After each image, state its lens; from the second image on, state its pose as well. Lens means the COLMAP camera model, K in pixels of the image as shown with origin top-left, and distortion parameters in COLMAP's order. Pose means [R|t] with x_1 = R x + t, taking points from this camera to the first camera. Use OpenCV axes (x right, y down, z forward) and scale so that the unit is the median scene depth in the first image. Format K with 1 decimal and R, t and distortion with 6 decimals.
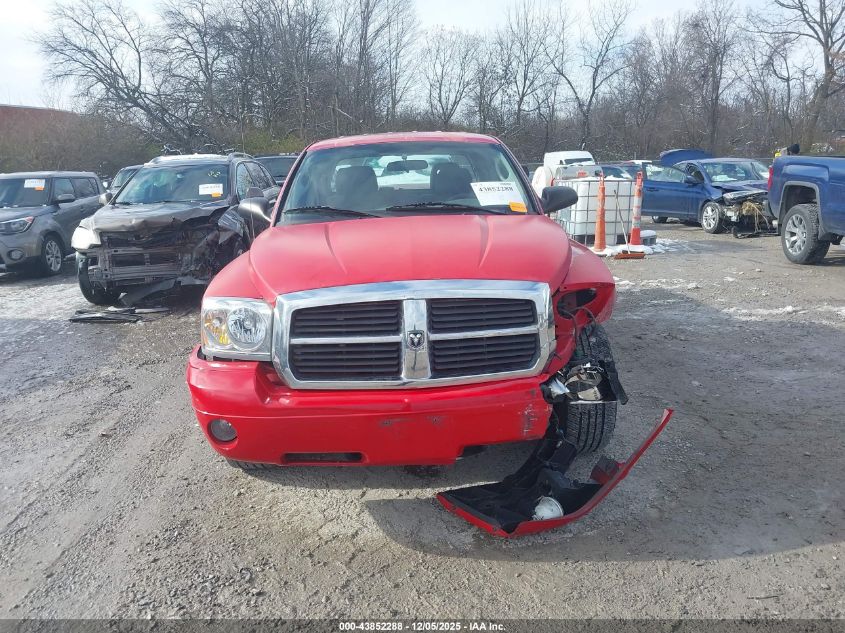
lens RADIAL K [[649.9, 0, 410.2], [0, 649.9, 291.1], [0, 0, 1]] dist [-0.008950, -0.004296]
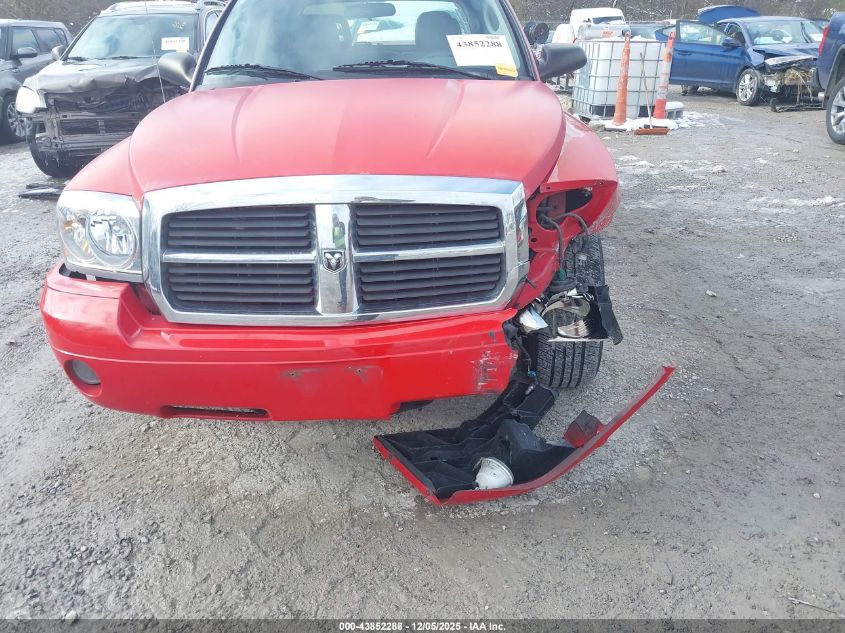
lens RADIAL K [[652.0, 0, 421.4], [0, 652.0, 314.5], [0, 0, 1]] dist [0.009971, -0.008725]
pose [[0.999859, 0.016720, 0.001263, 0.070590], [-0.016569, 0.973699, 0.227233, -0.021760], [0.002570, -0.227222, 0.973840, 0.187327]]
